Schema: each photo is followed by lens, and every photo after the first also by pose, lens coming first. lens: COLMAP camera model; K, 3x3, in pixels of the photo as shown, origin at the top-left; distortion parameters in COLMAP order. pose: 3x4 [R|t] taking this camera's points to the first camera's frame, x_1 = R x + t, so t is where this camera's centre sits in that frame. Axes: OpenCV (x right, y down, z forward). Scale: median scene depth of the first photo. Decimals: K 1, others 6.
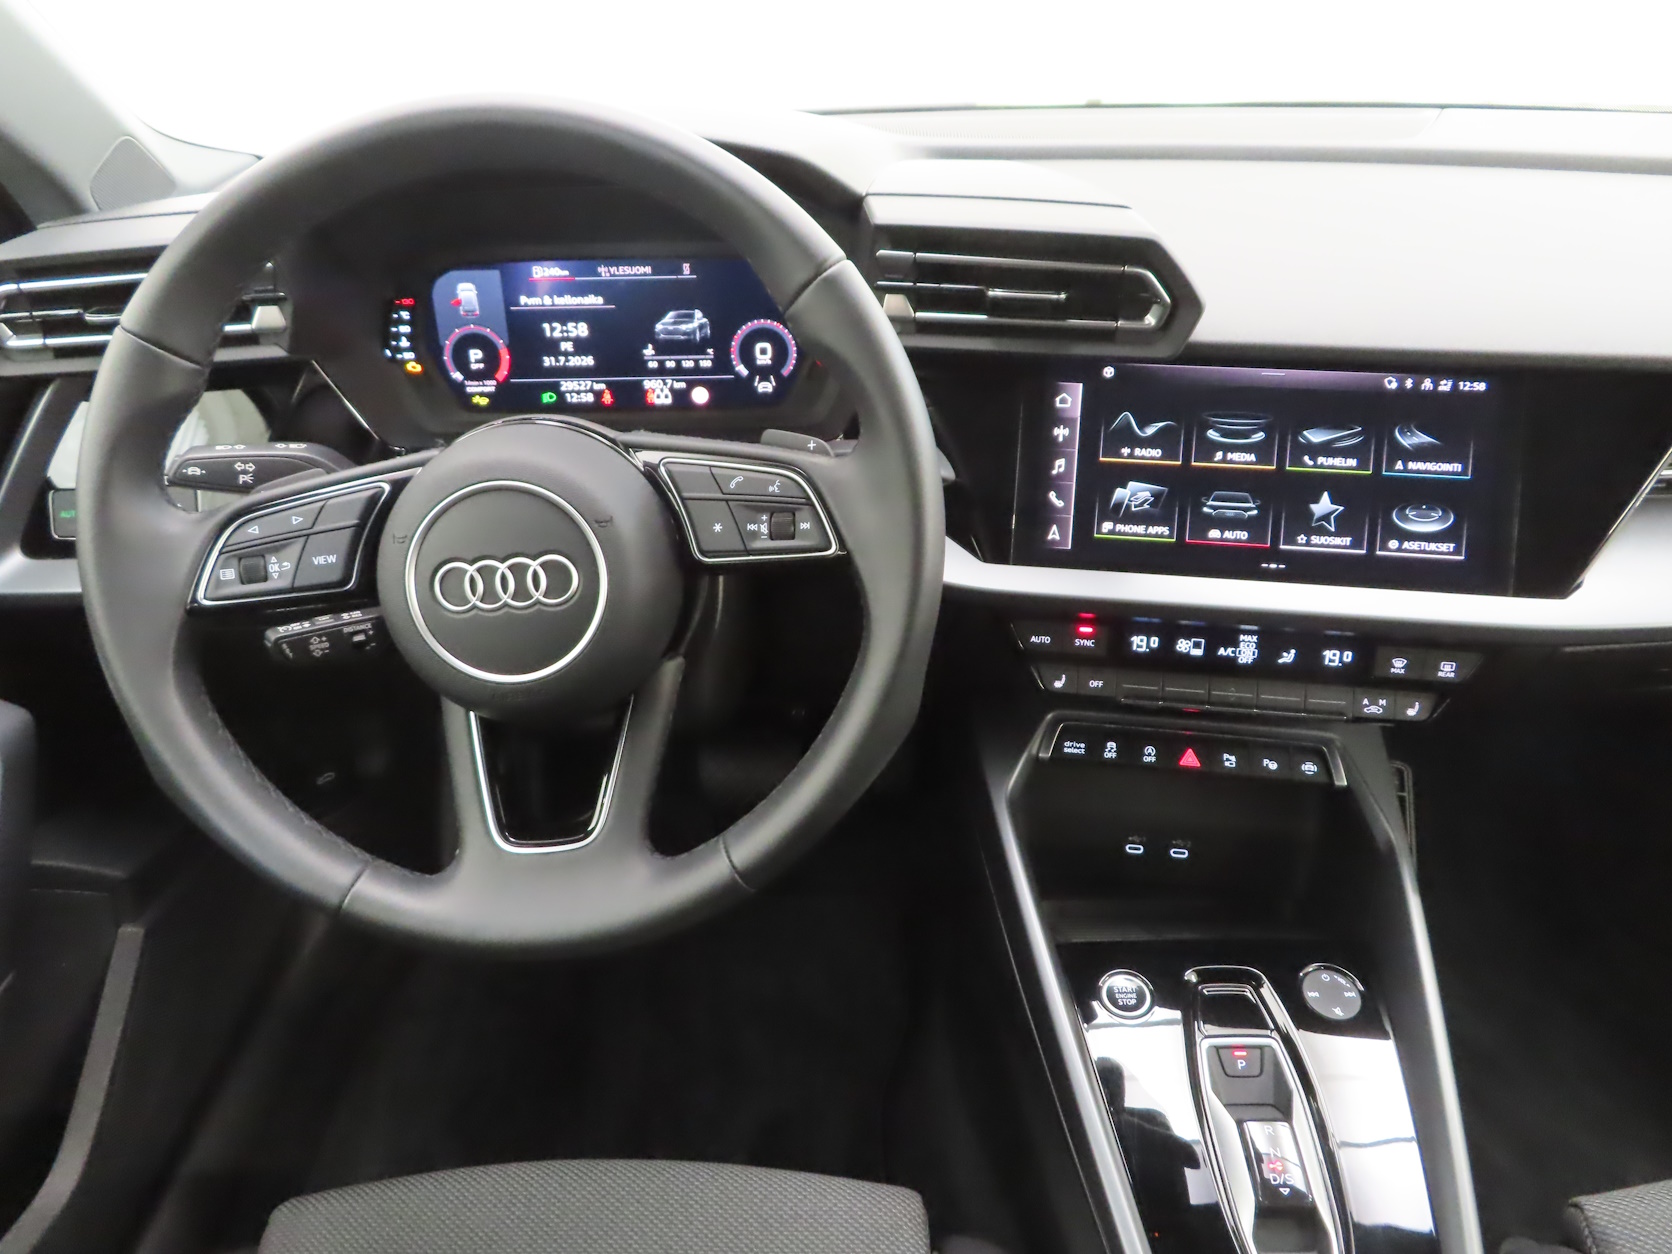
lens RADIAL K [[1182.9, 0, 836.0], [0, 1182.9, 627.0], [0, 0, 1]] dist [-0.006117, -0.002455]
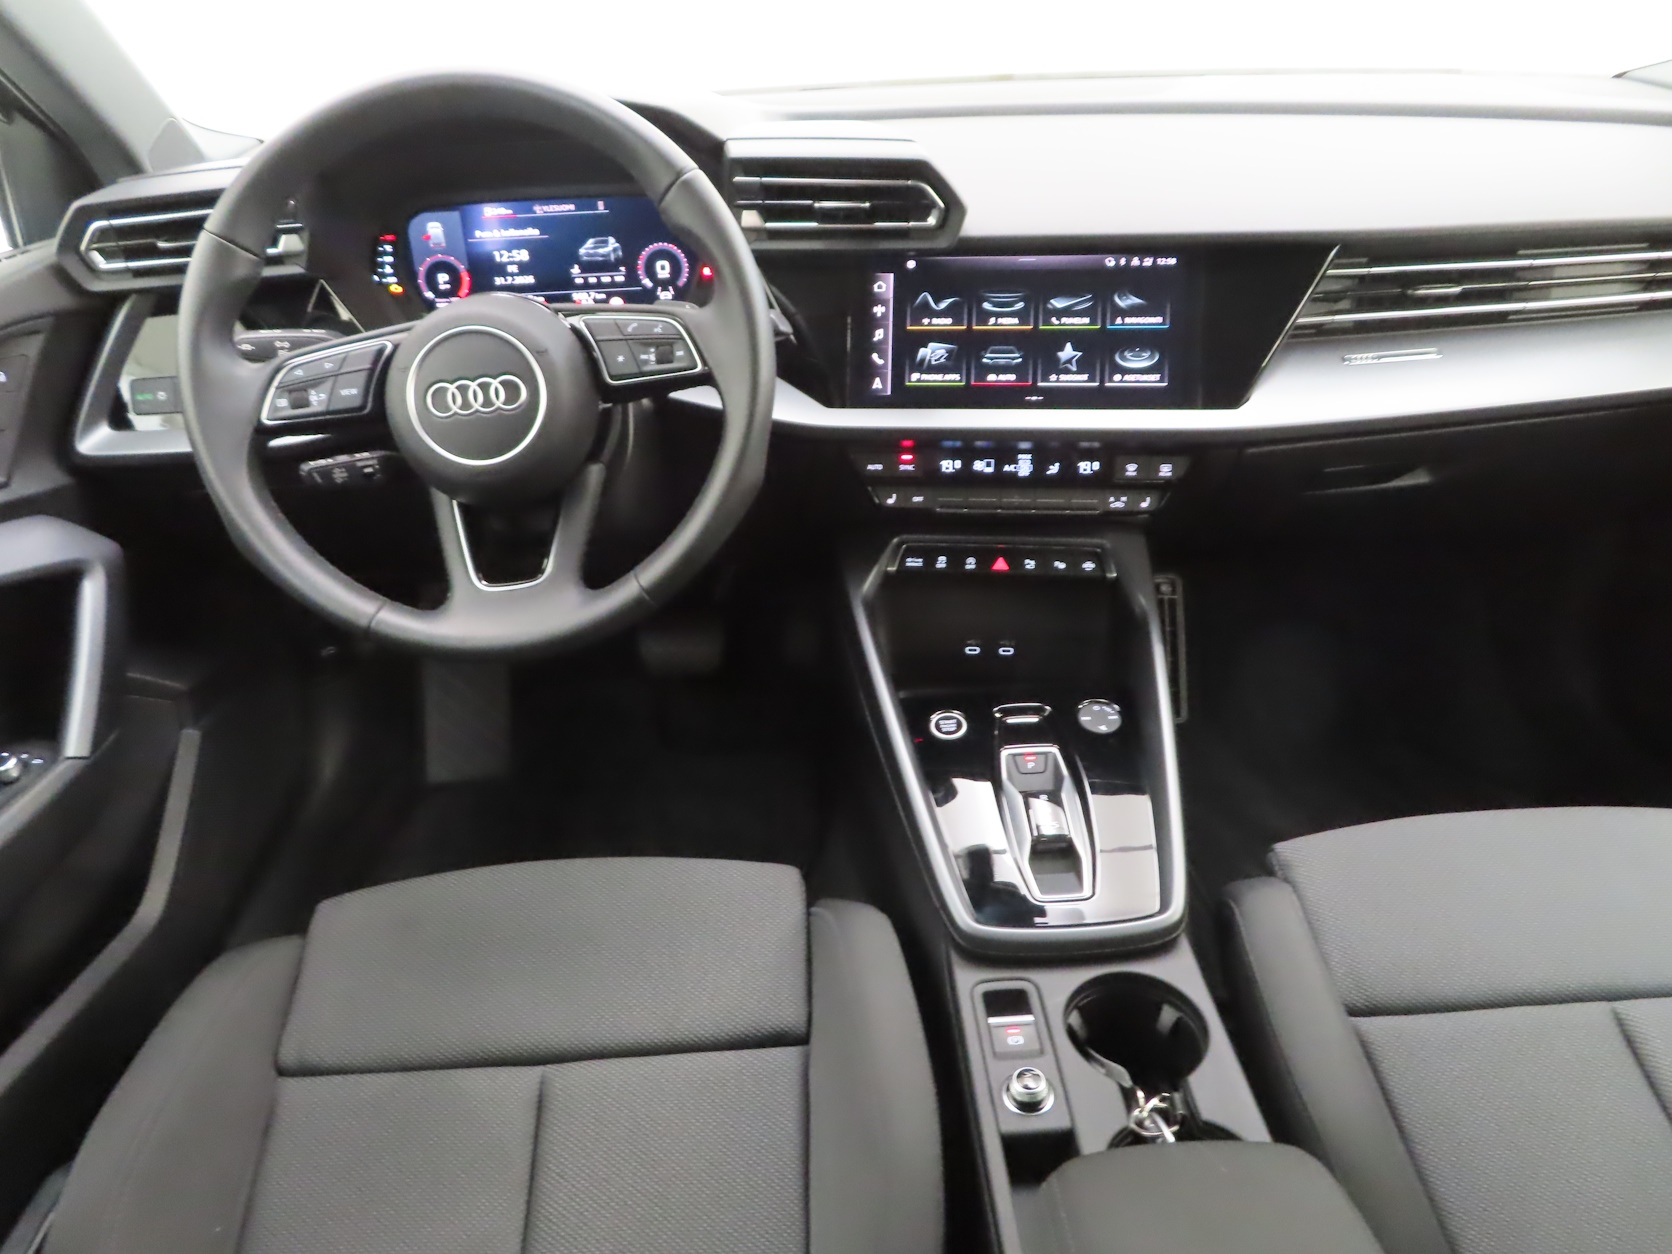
lens RADIAL K [[1182.9, 0, 836.0], [0, 1182.9, 627.0], [0, 0, 1]] dist [-0.006117, -0.002455]
pose [[0.998554, -0.044059, 0.030791, 0.083322], [0.044383, 0.998965, -0.009941, 0.215087], [-0.030322, 0.011293, 0.999476, -0.363705]]
